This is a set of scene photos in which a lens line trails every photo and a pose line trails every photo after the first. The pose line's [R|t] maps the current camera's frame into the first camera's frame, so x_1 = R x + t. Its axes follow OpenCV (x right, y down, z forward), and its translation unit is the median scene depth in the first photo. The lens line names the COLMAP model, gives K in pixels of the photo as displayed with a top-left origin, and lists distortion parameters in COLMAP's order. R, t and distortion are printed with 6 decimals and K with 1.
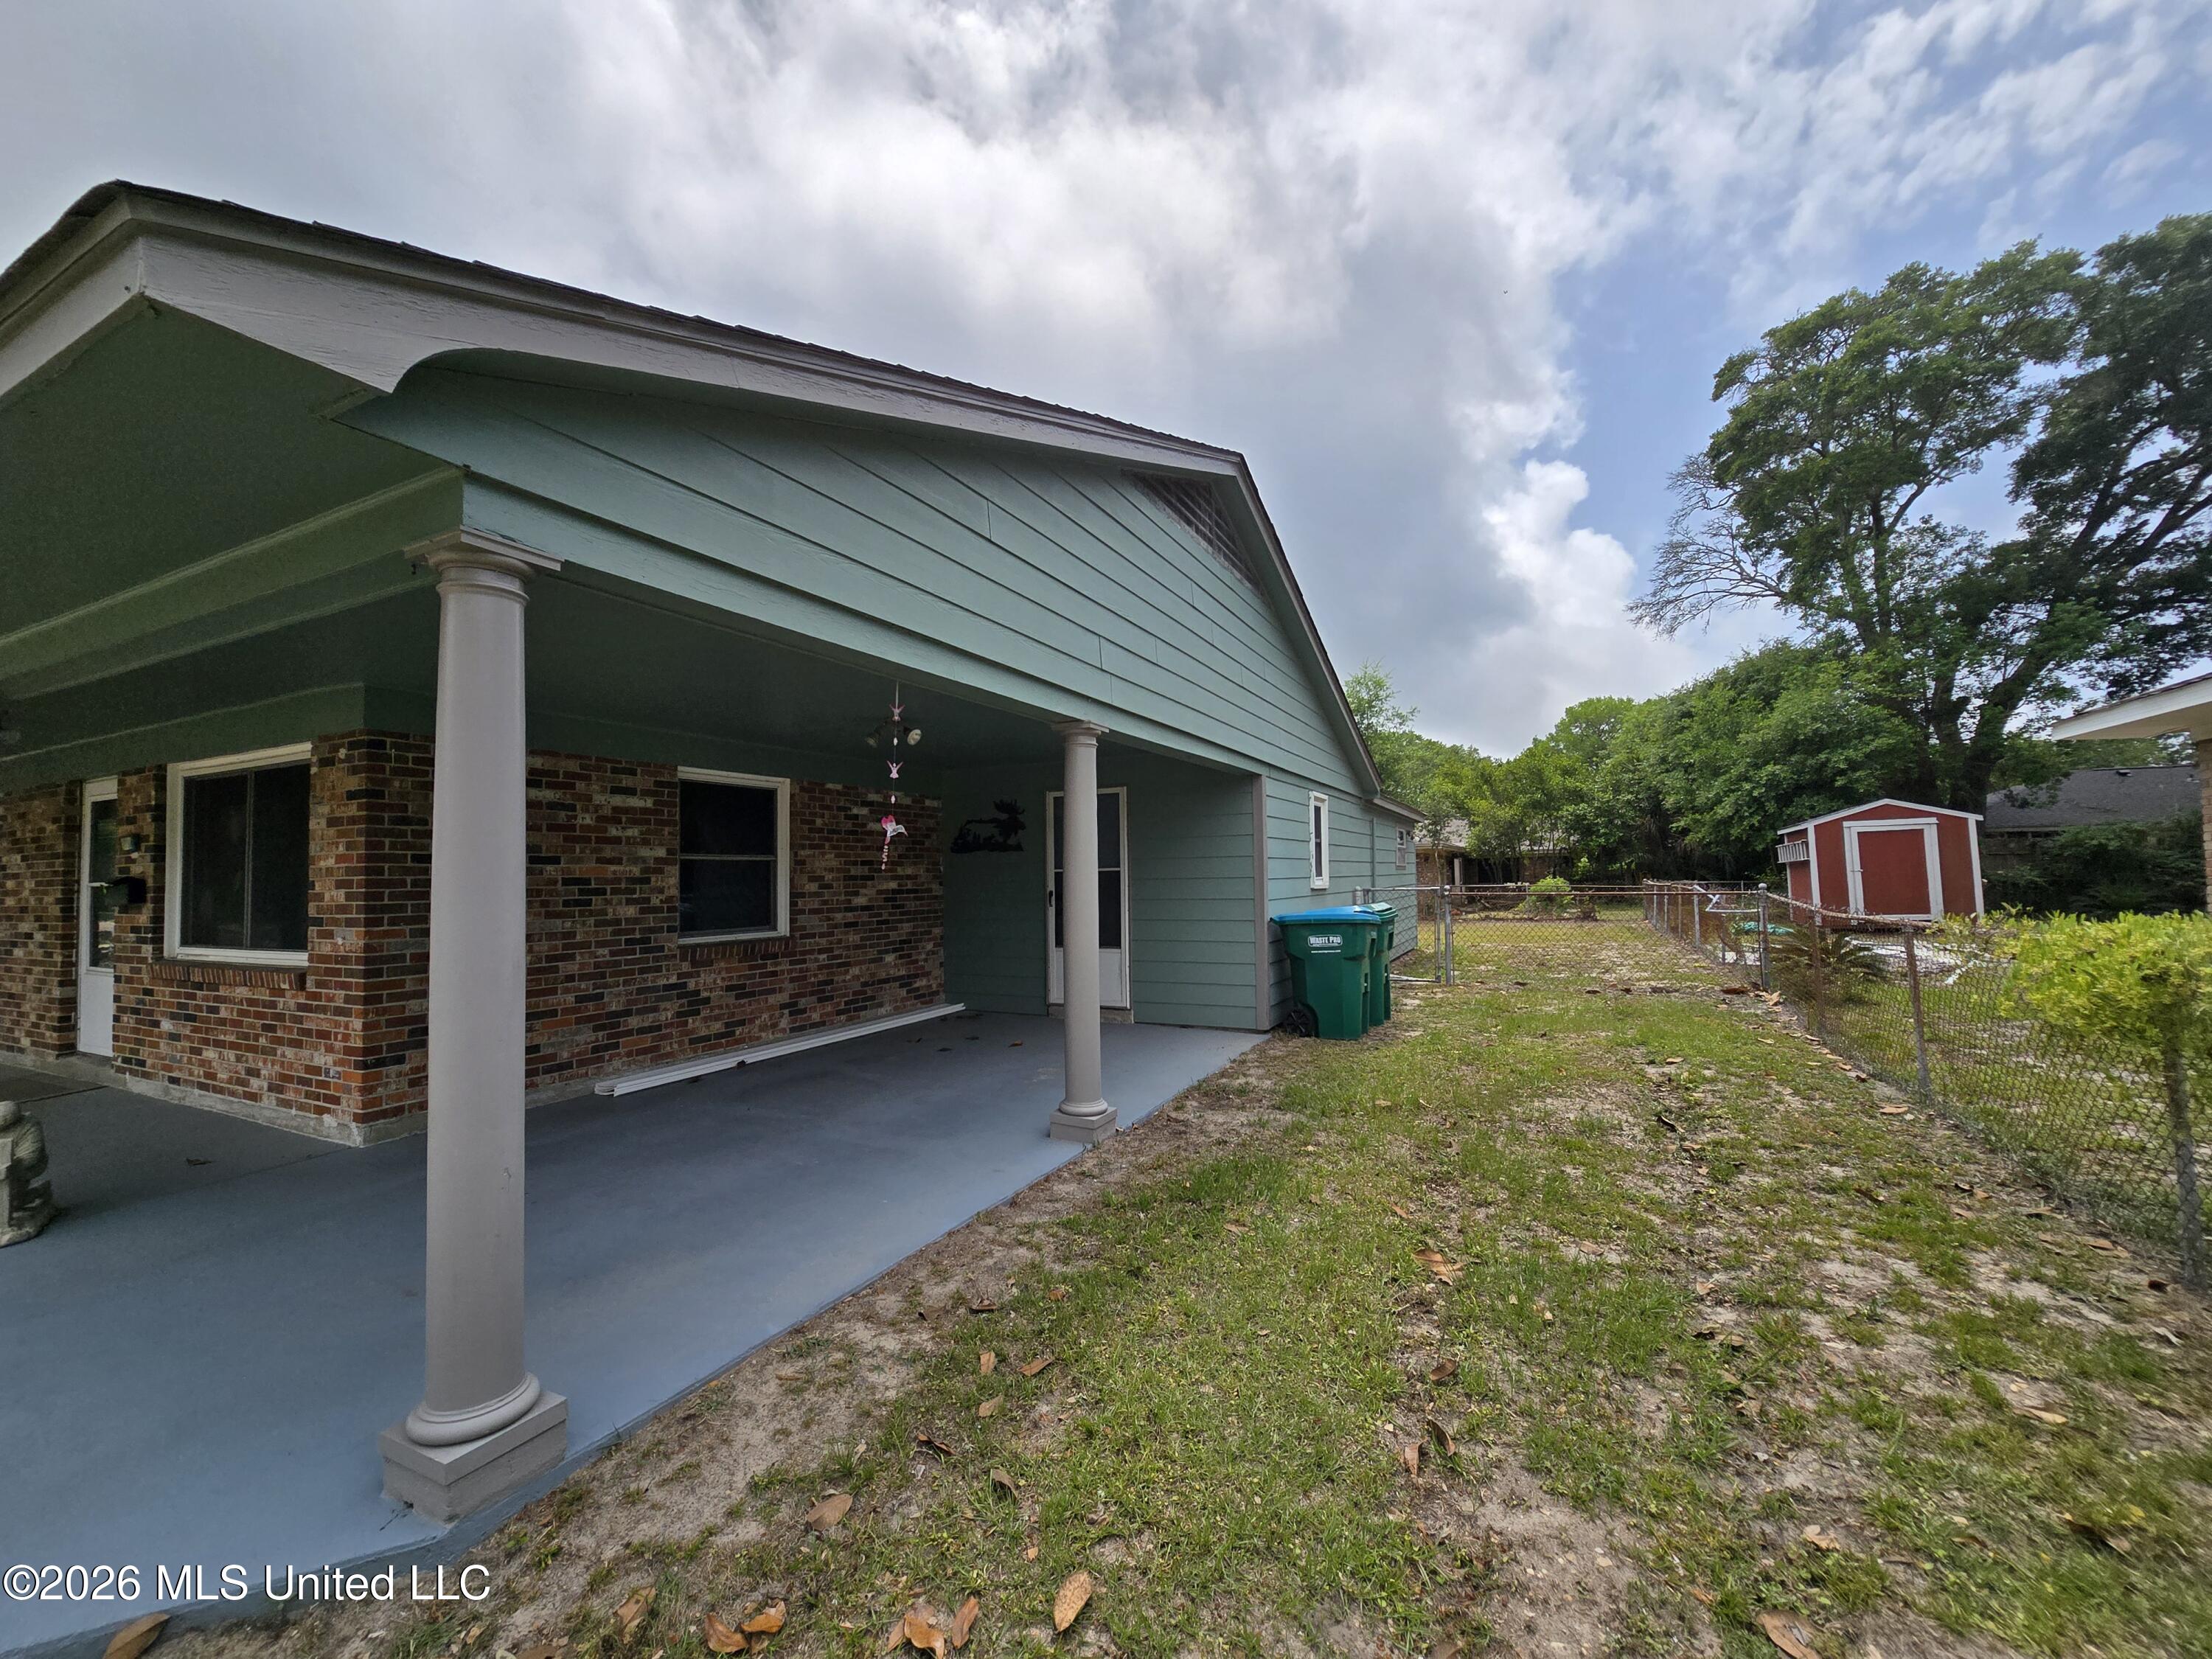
lens RADIAL K [[912.1, 0, 1098.6], [0, 912.1, 838.4], [0, 0, 1]] dist [-0.009290, 0.001763]
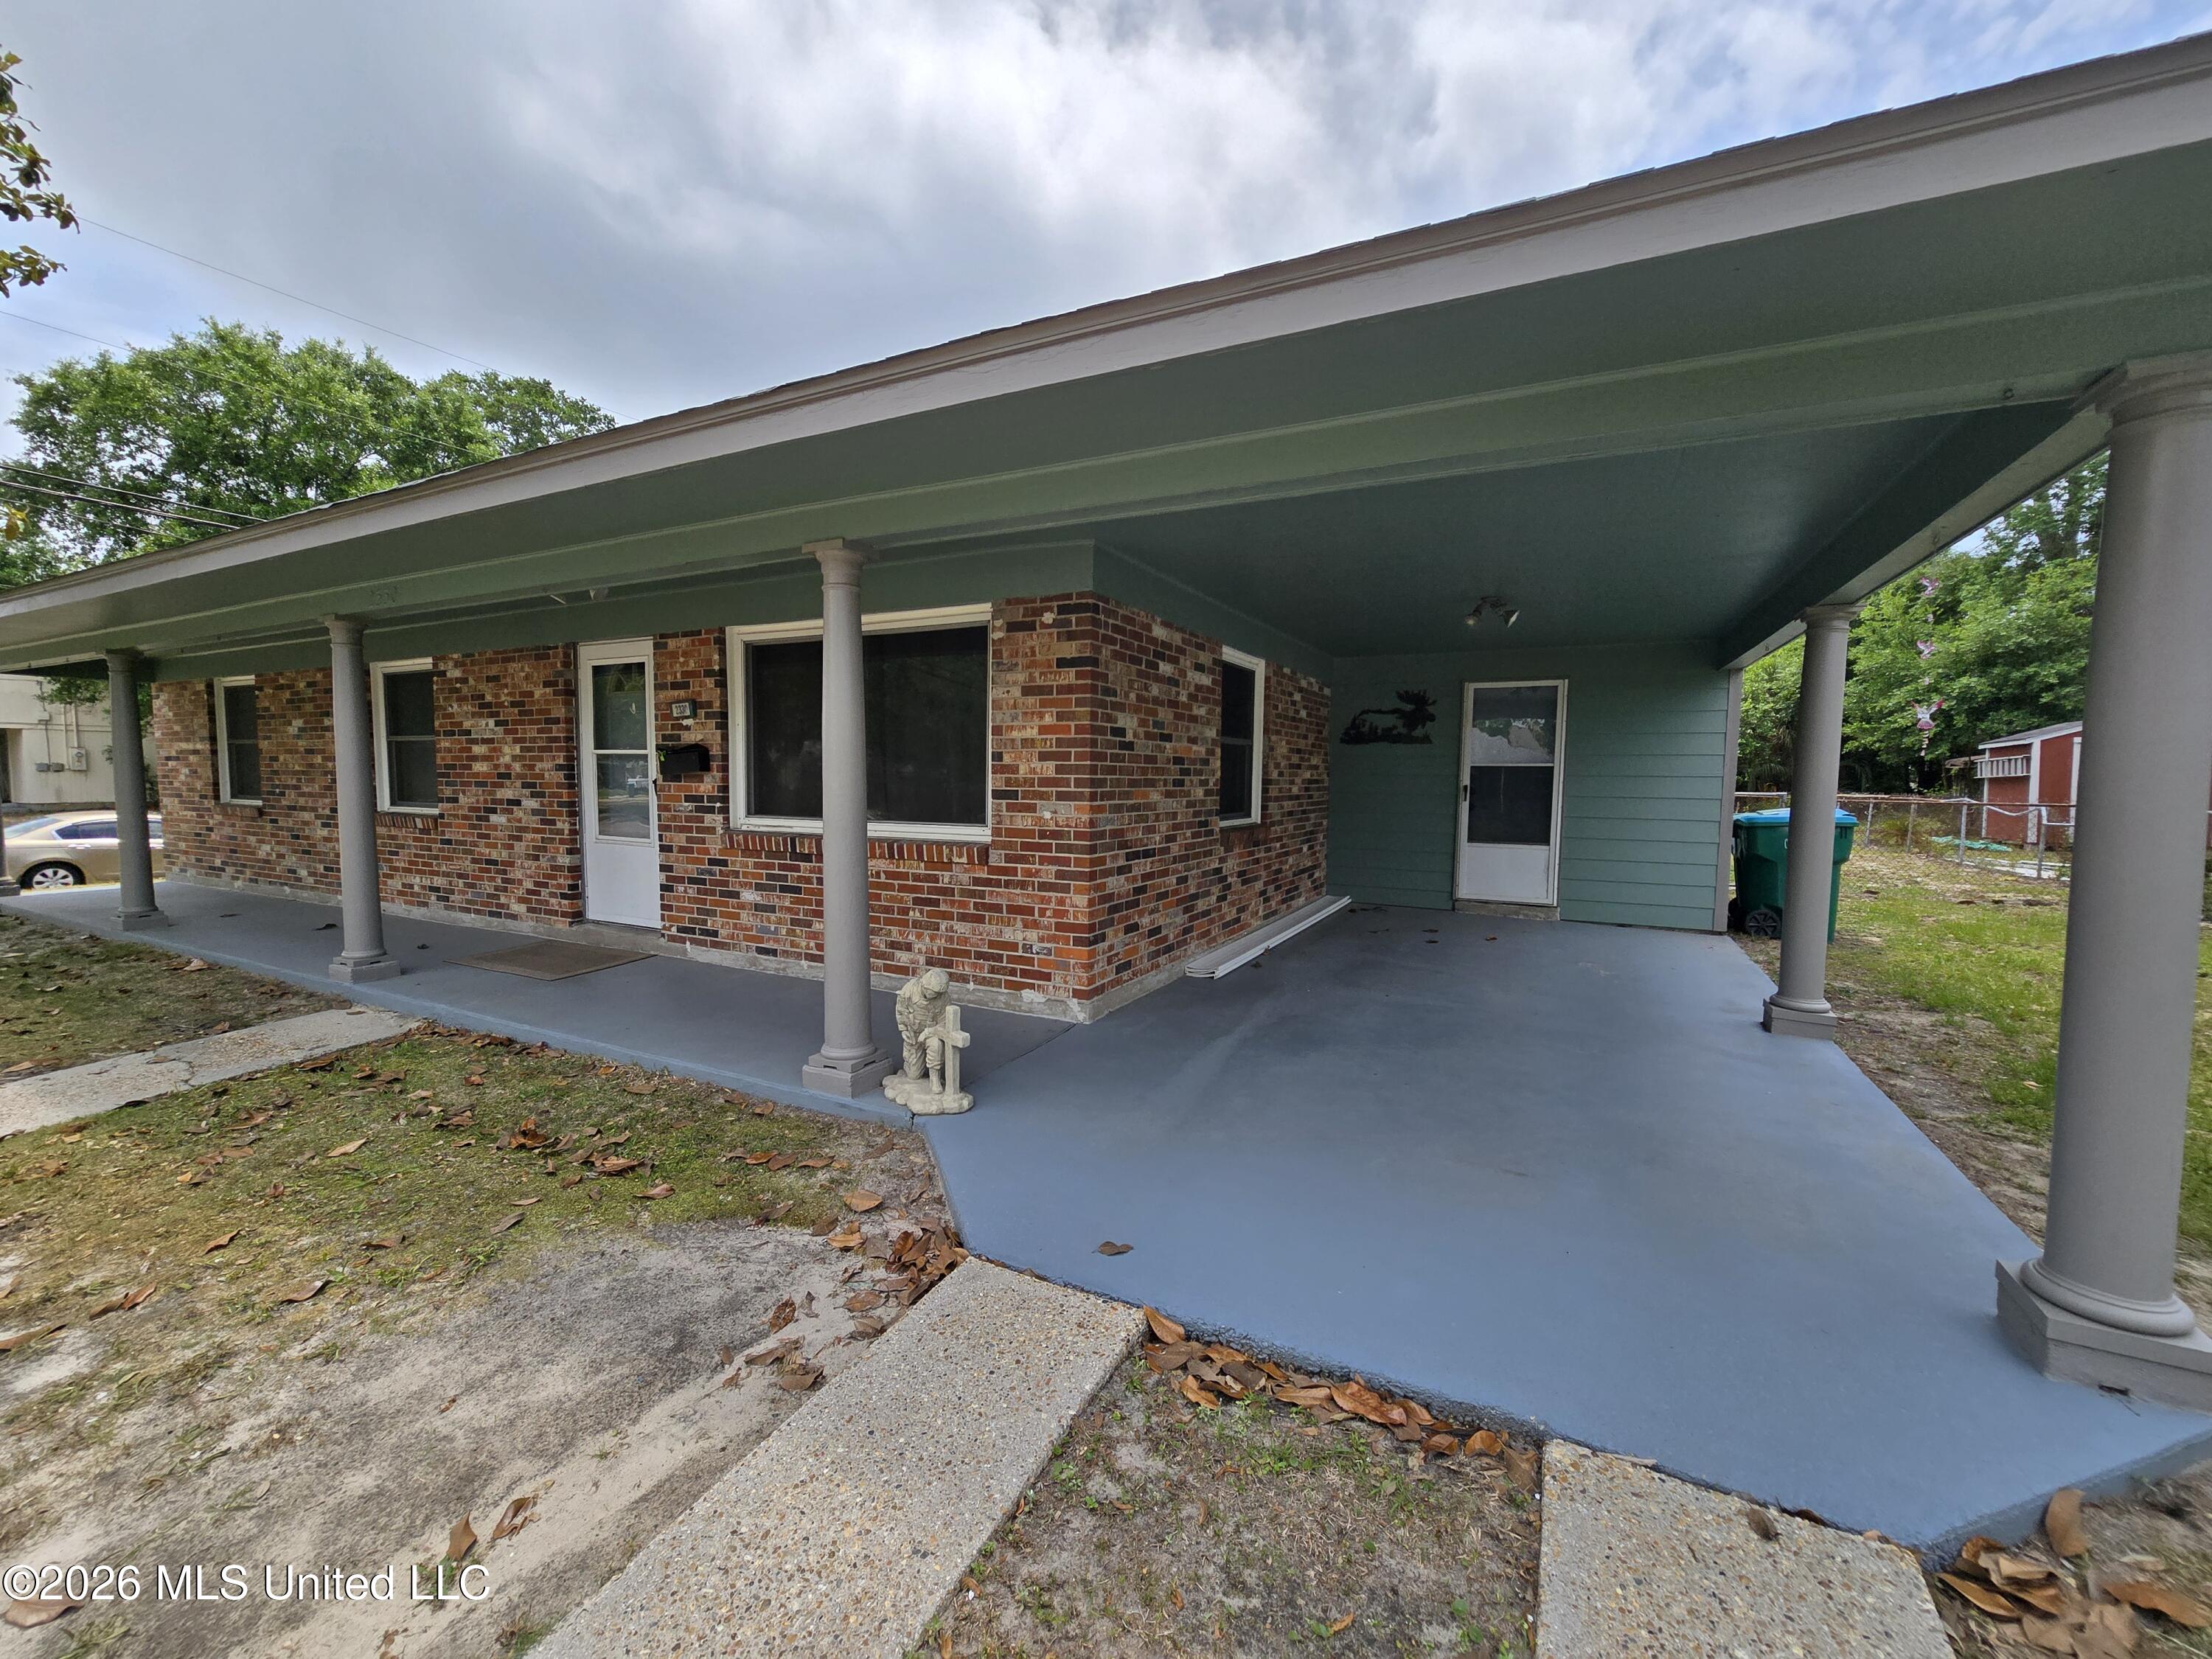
lens RADIAL K [[912.1, 0, 1096.7], [0, 912.1, 836.0], [0, 0, 1]] dist [-0.009290, 0.001763]
pose [[0.999505, 0.028200, -0.013955, -0.612759], [-0.026503, 0.993617, 0.109648, 0.021610], [0.016958, -0.109224, 0.993873, 0.025905]]
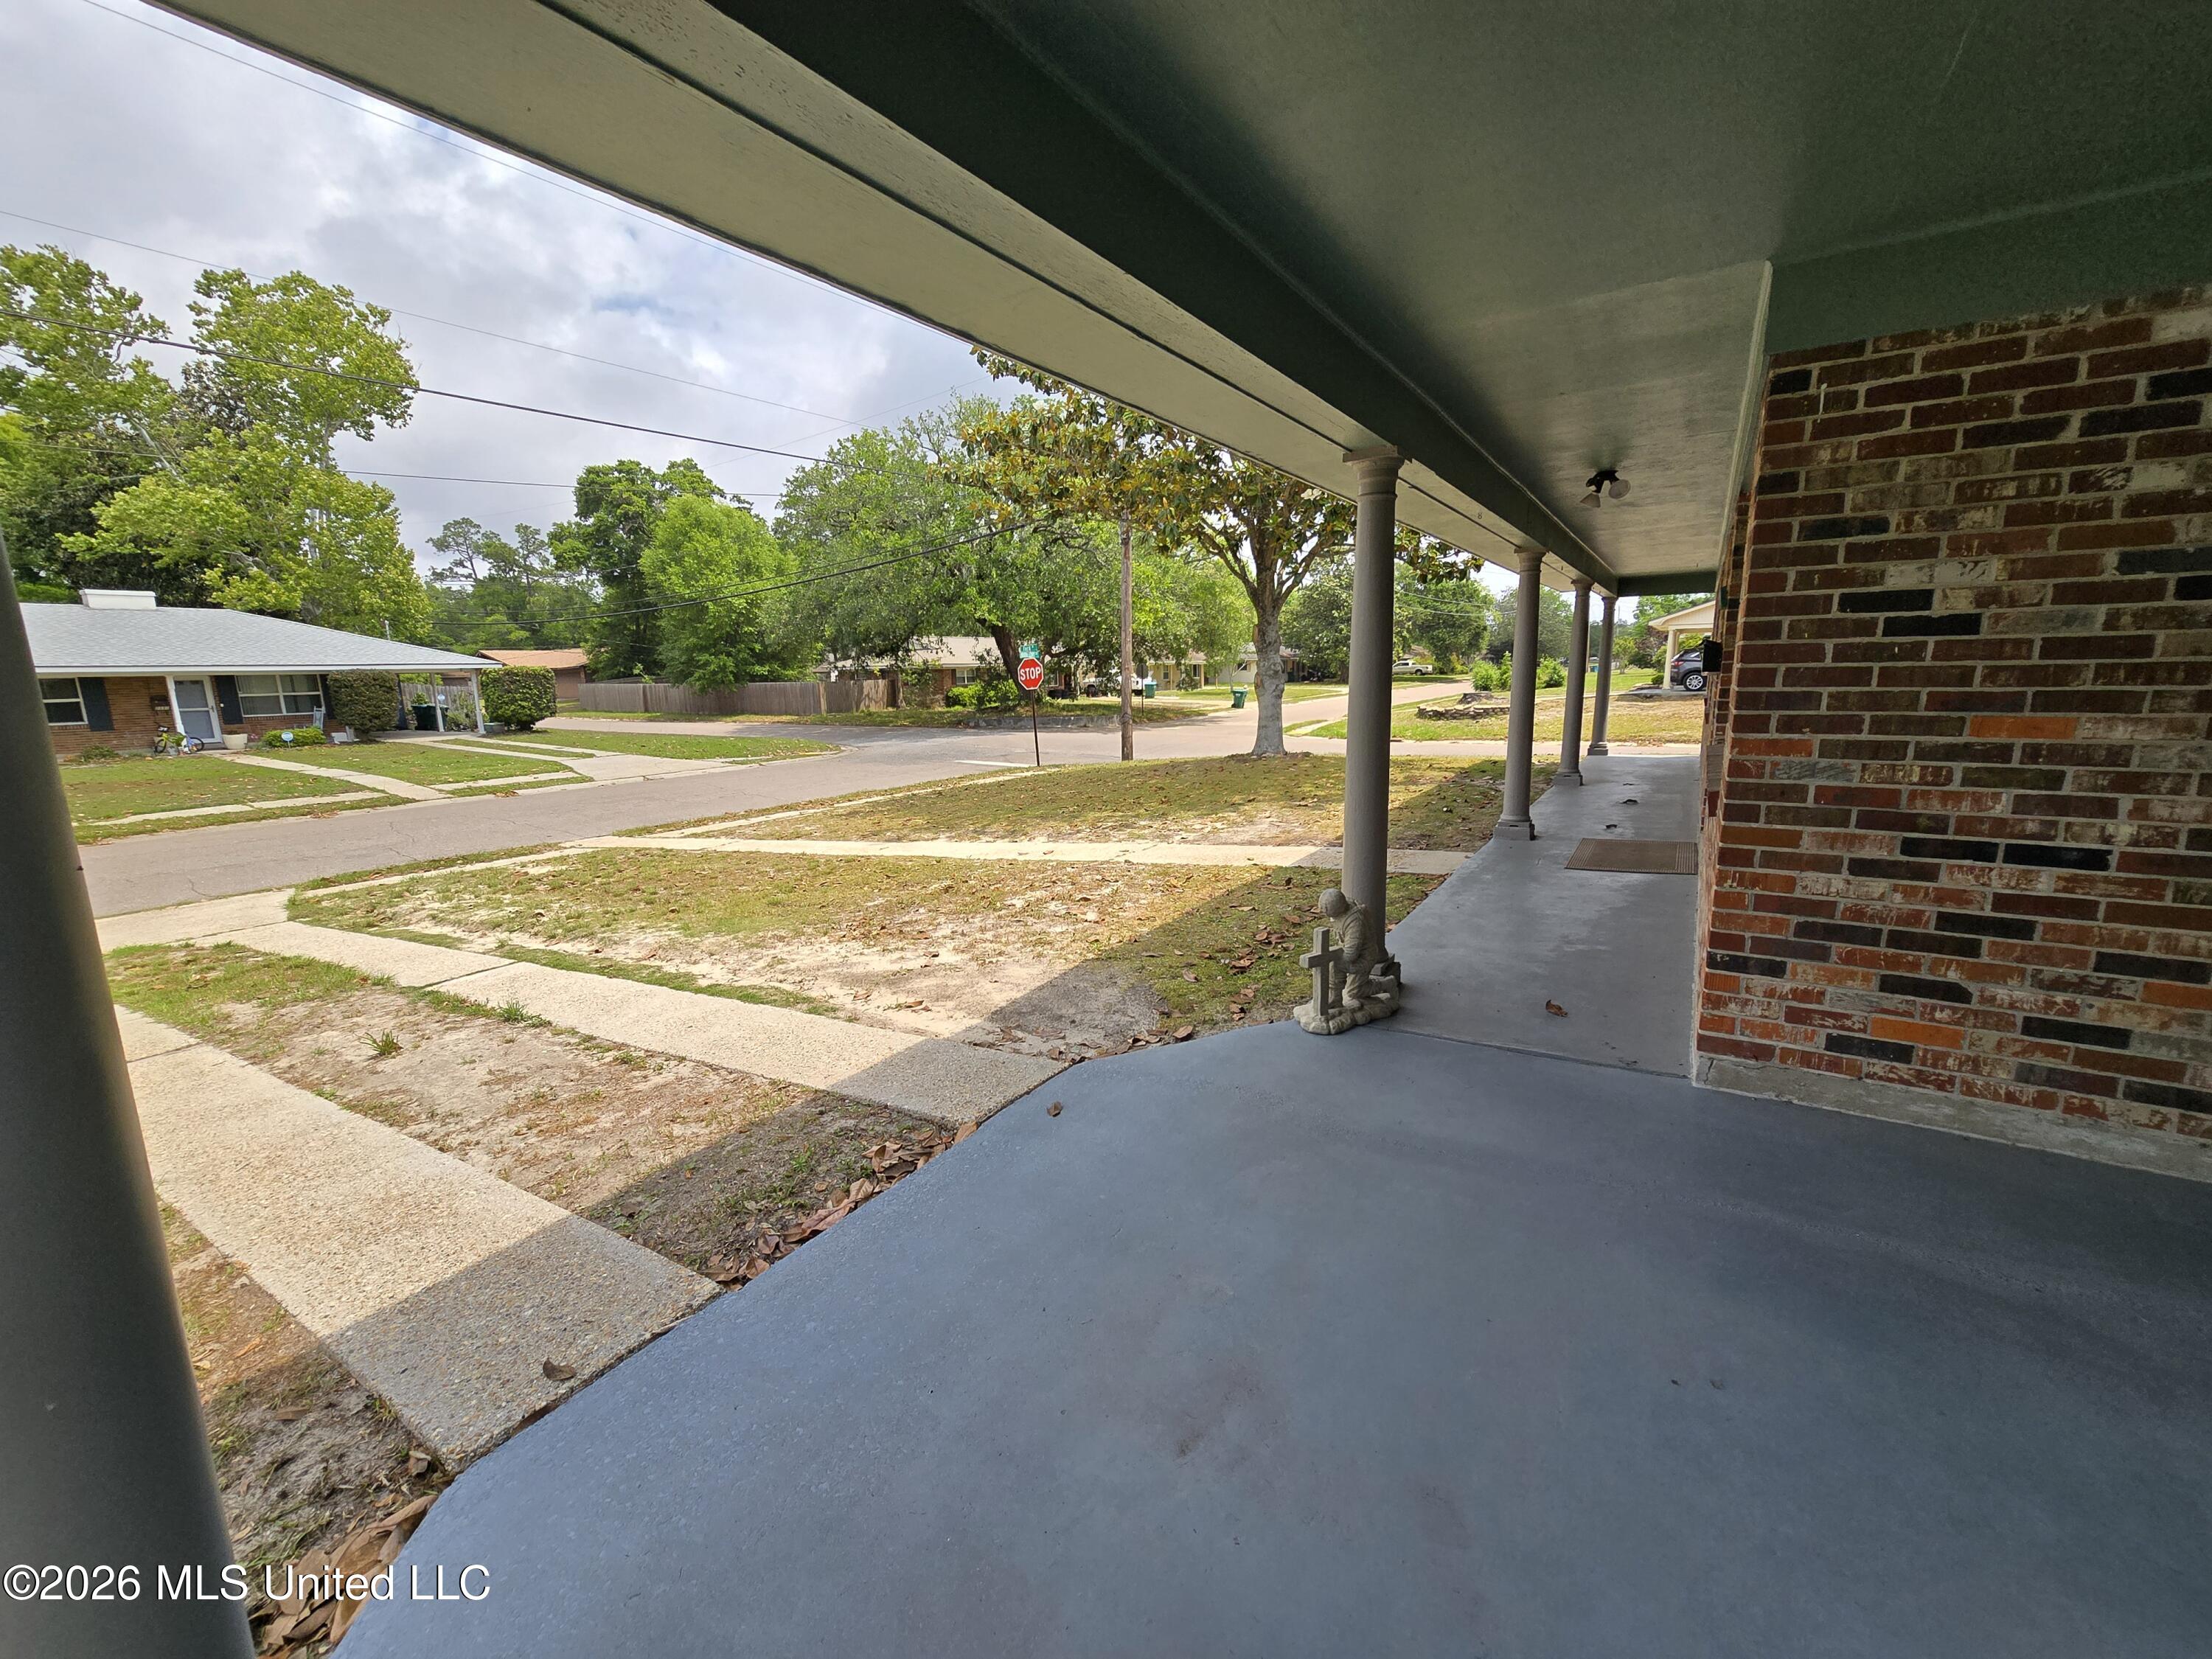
lens RADIAL K [[912.1, 0, 1102.6], [0, 912.1, 846.2], [0, 0, 1]] dist [-0.009290, 0.001763]
pose [[-0.103094, 0.211682, -0.971886, -0.151589], [0.066522, 0.976372, 0.205603, 0.018677], [0.992445, -0.043456, -0.114740, 0.519134]]
